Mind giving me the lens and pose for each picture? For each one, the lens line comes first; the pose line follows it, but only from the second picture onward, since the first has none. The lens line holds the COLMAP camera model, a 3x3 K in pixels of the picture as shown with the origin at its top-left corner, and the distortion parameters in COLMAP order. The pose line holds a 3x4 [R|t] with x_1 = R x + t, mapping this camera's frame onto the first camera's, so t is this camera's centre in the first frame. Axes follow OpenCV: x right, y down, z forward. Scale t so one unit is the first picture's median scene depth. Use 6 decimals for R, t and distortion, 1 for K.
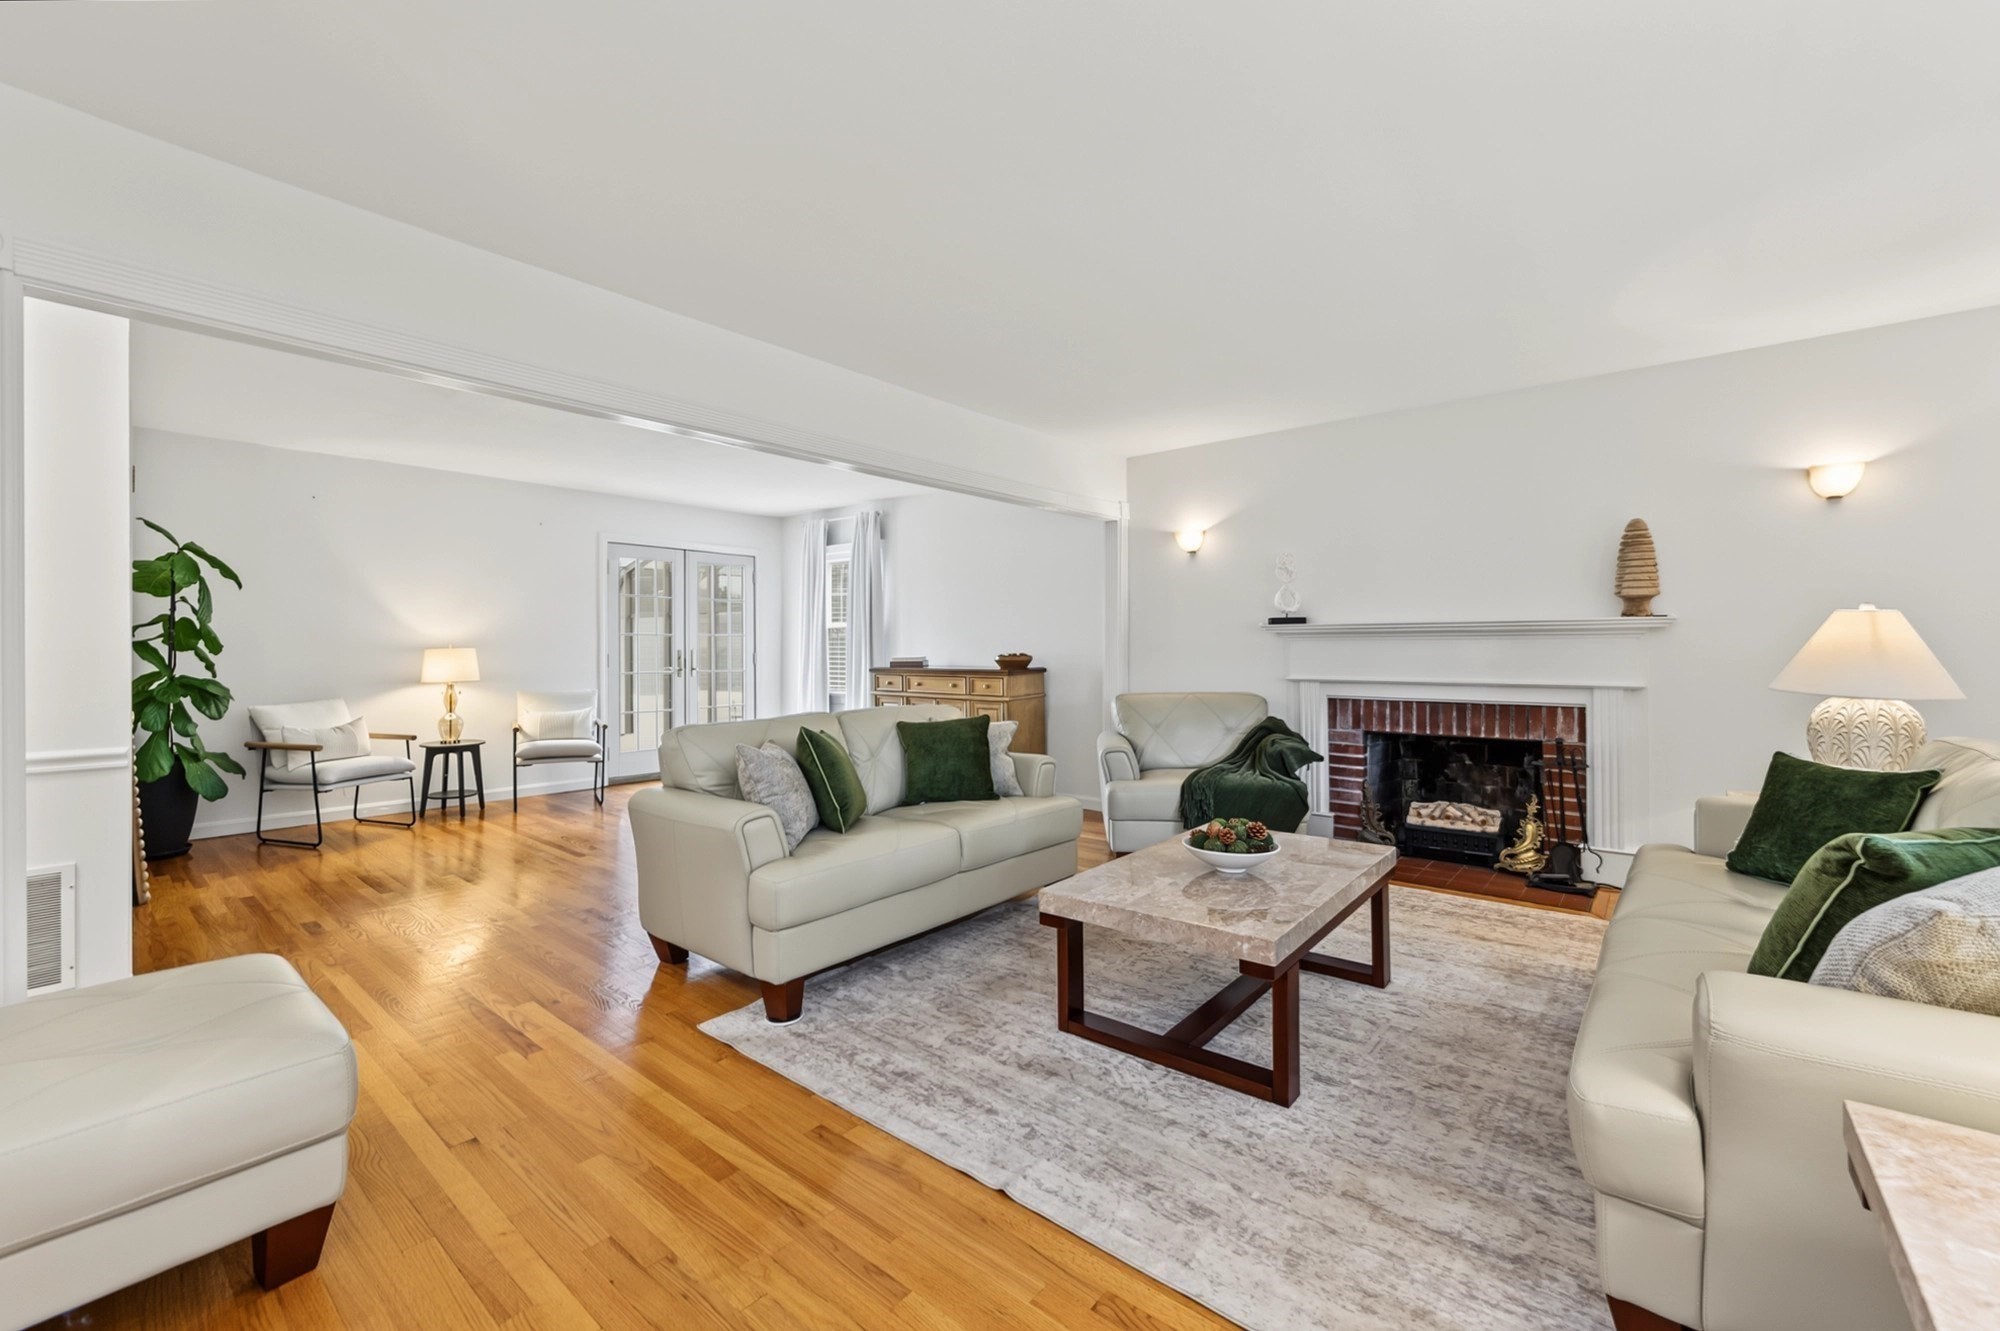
lens RADIAL K [[823.1, 0, 992.4], [0, 823.1, 643.6], [0, 0, 1]] dist [0.002746, 0.000474]
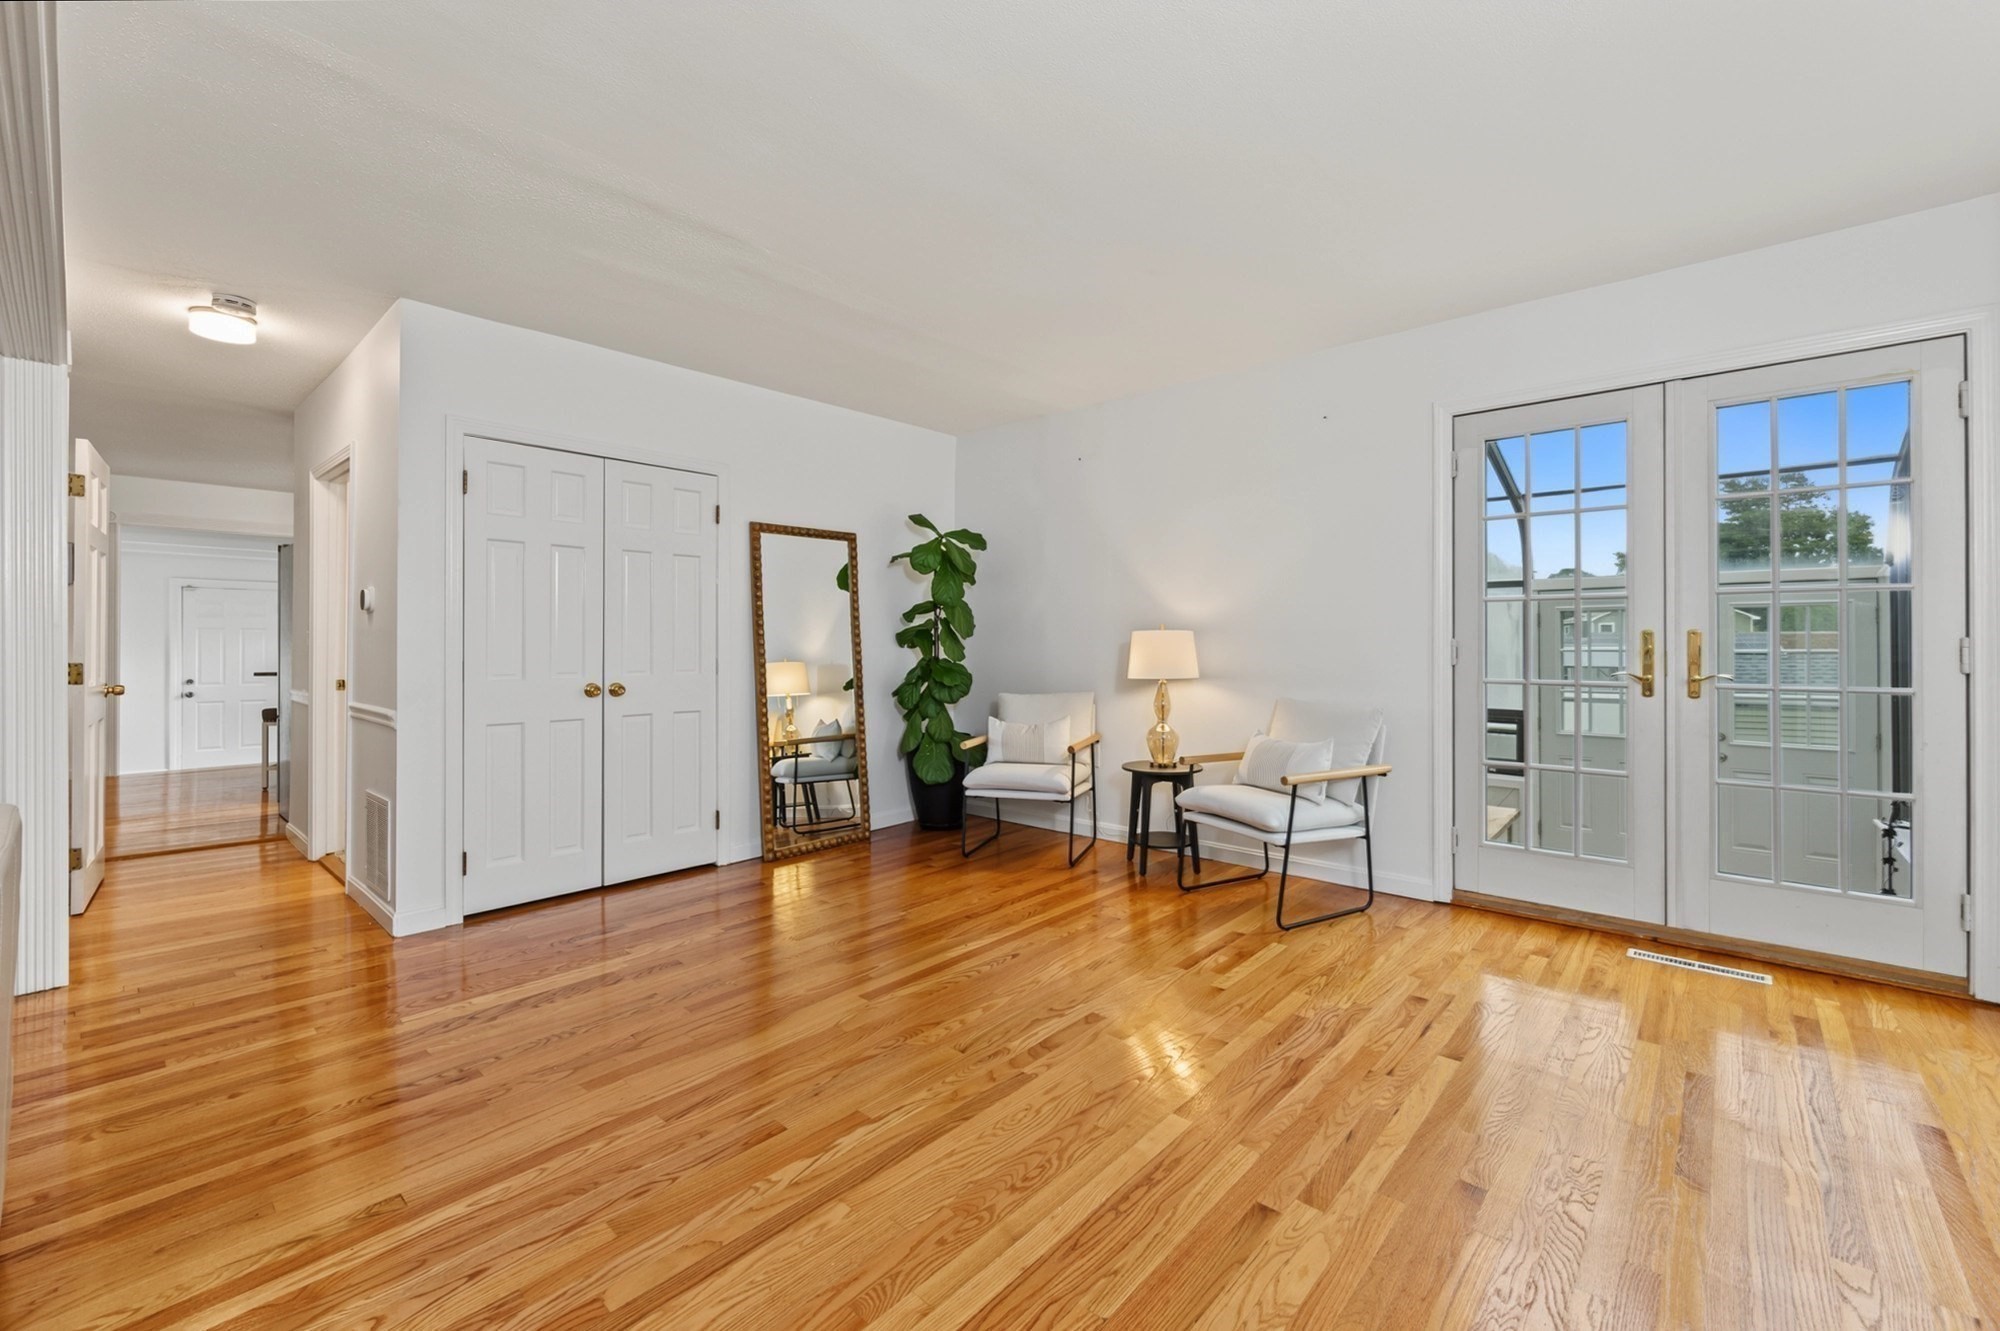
lens RADIAL K [[823.1, 0, 997.9], [0, 823.1, 651.9], [0, 0, 1]] dist [0.002746, 0.000474]
pose [[-0.040788, 0.007962, -0.999136, 0.040327], [0.006843, 0.999947, 0.007690, 0.018381], [0.999144, -0.006523, -0.040840, 0.896027]]
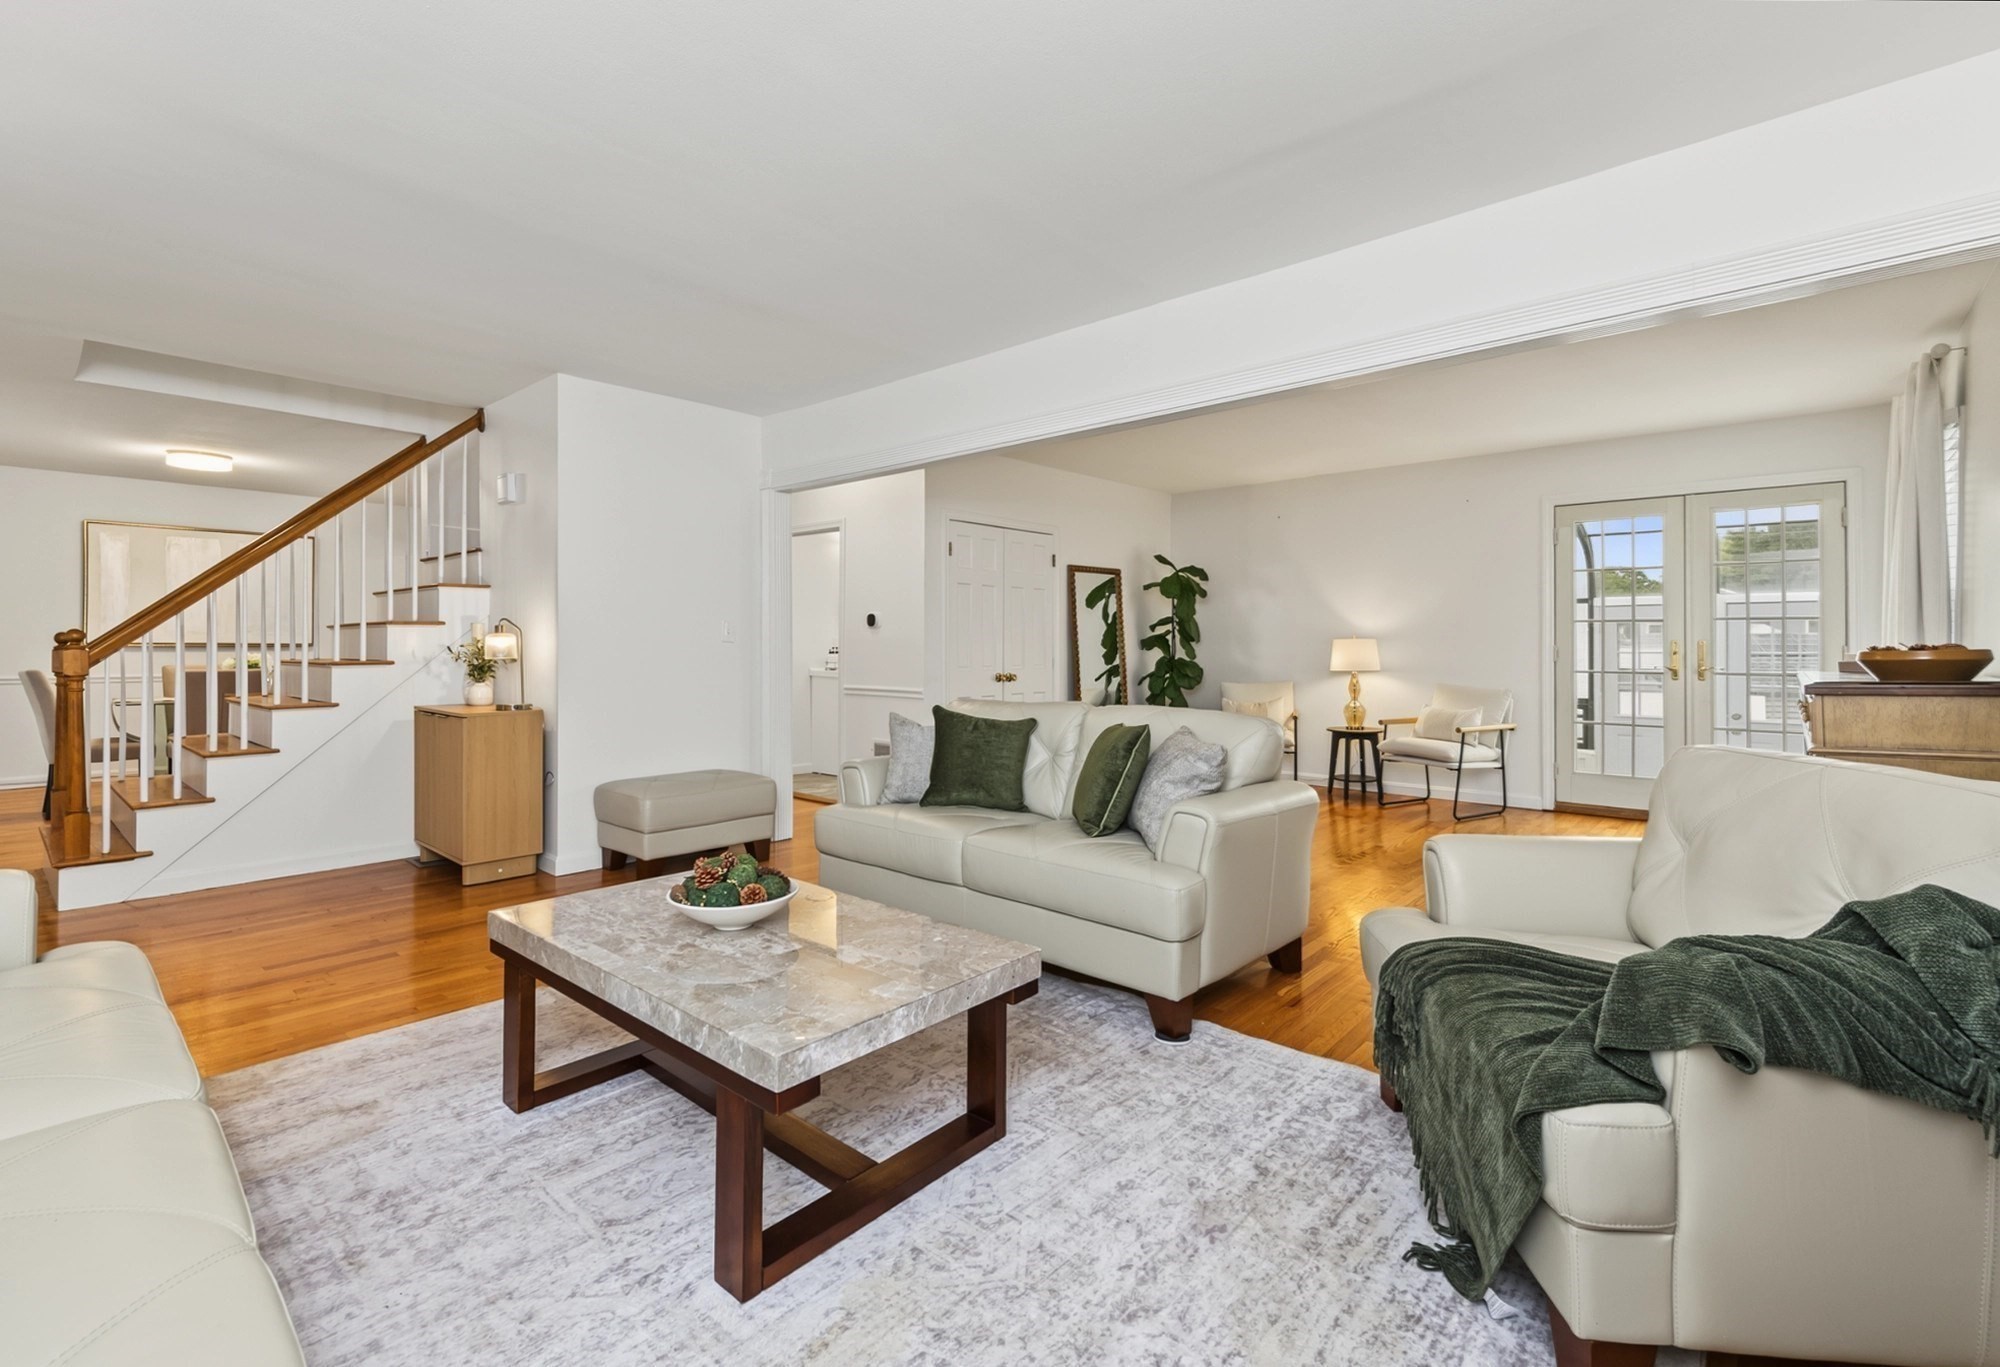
lens RADIAL K [[895.3, 0, 984.2], [0, 895.3, 649.2], [0, 0, 1]] dist [0.003876, 0.000334]
pose [[-0.040016, 0.005292, -0.999185, 0.499106], [0.004879, 0.999975, 0.005100, 0.011195], [0.999187, -0.004671, -0.040041, 0.579949]]
